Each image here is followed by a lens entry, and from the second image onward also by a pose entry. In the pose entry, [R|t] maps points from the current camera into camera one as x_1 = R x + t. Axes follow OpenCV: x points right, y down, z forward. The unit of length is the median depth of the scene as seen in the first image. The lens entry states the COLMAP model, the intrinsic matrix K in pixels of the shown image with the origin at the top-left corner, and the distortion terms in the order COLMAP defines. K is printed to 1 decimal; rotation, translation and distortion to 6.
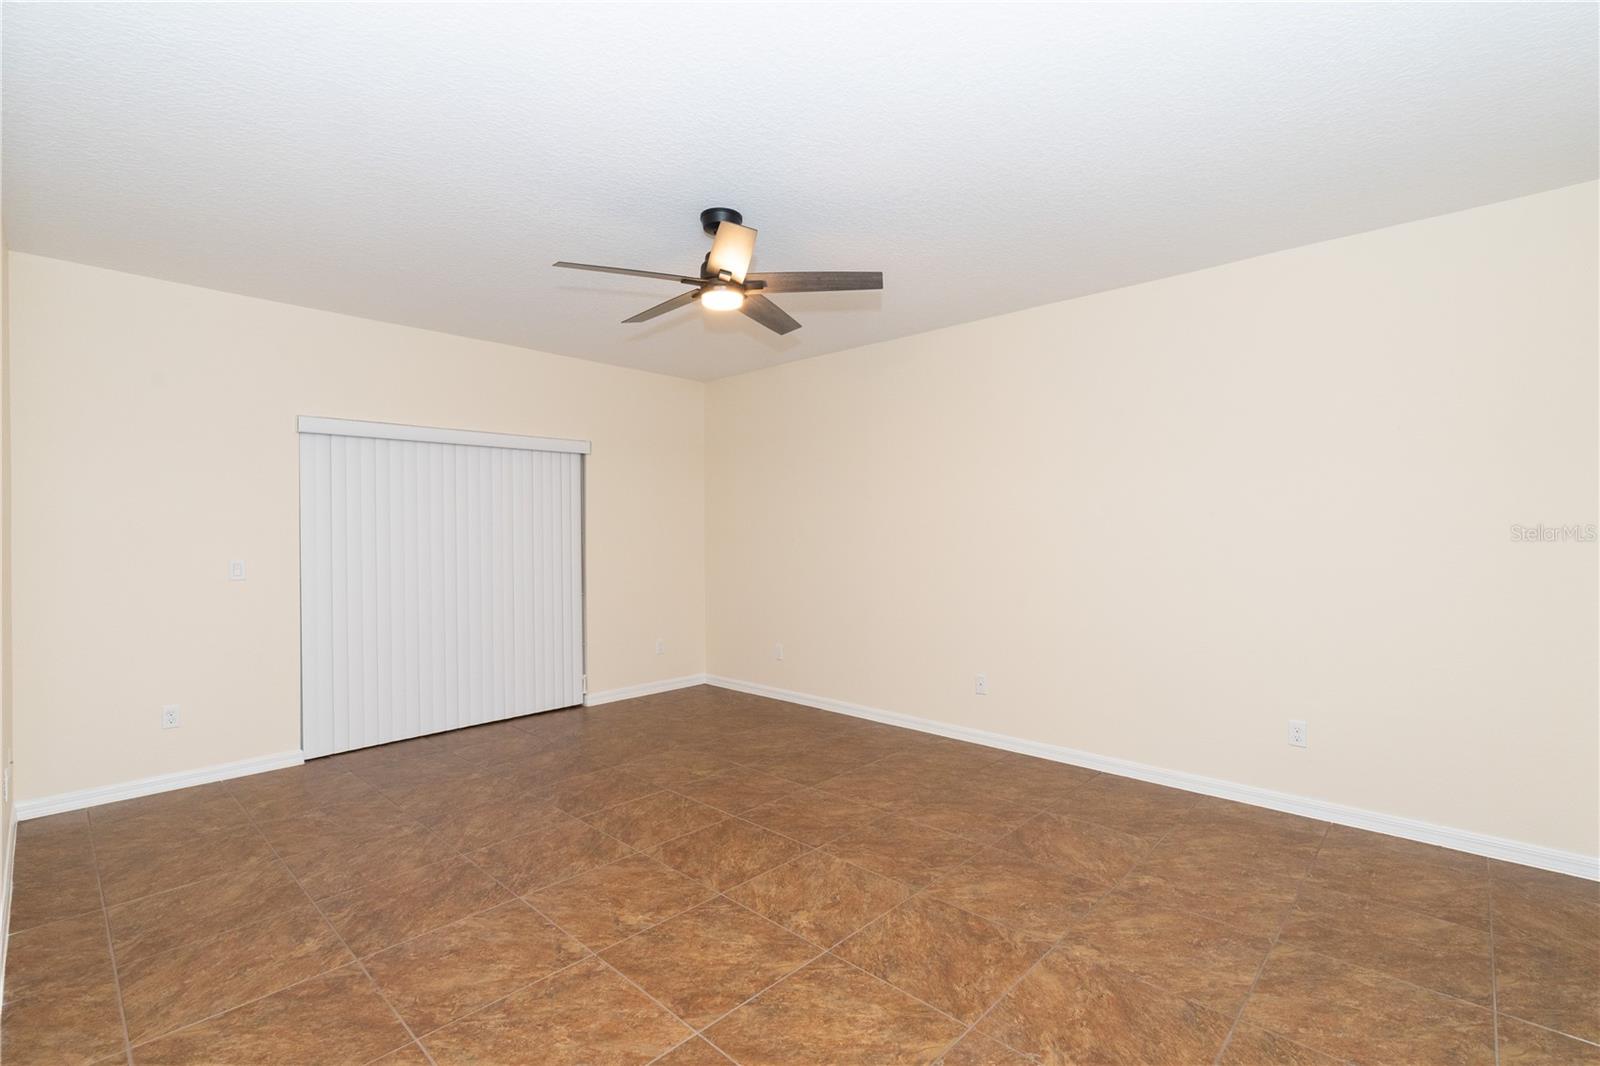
lens RADIAL K [[711.7, 0, 802.6], [0, 711.7, 530.0], [0, 0, 1]] dist [-0.003310, -0.000044]
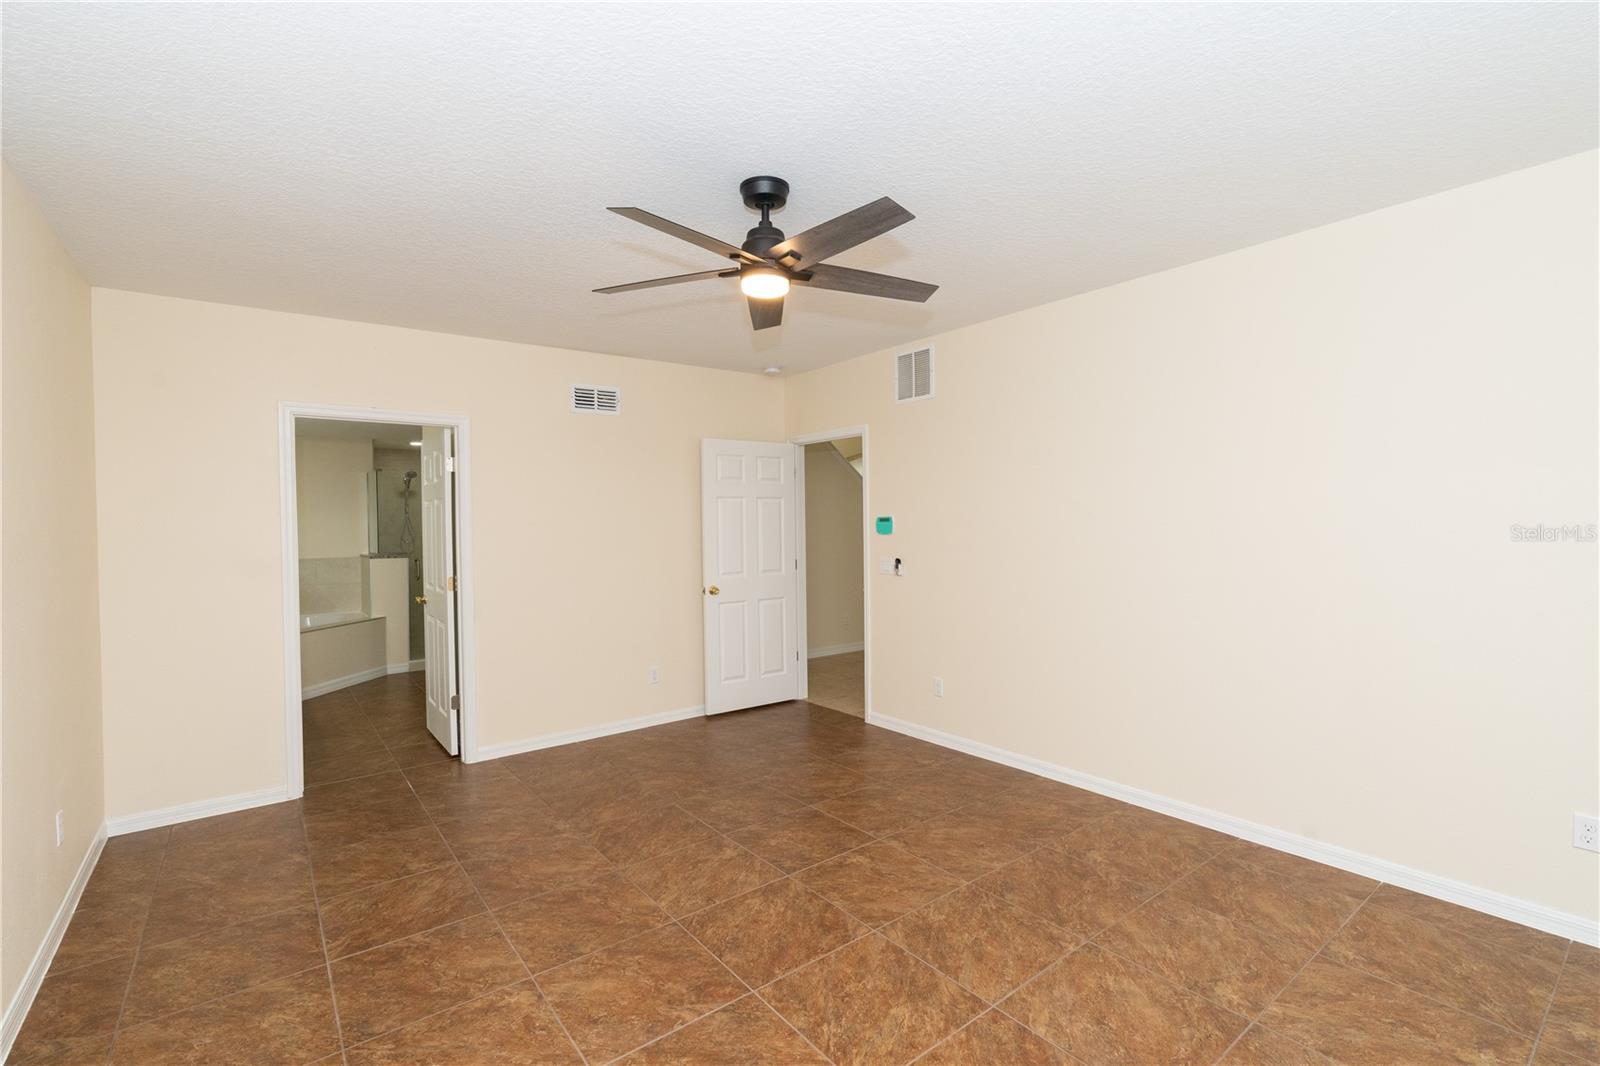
lens RADIAL K [[711.7, 0, 802.6], [0, 711.7, 530.0], [0, 0, 1]] dist [-0.003310, -0.000044]
pose [[-0.986925, 0.020639, 0.159854, -0.318976], [0.021962, 0.999738, 0.006516, -0.041693], [-0.159678, 0.009942, -0.987119, 2.042393]]
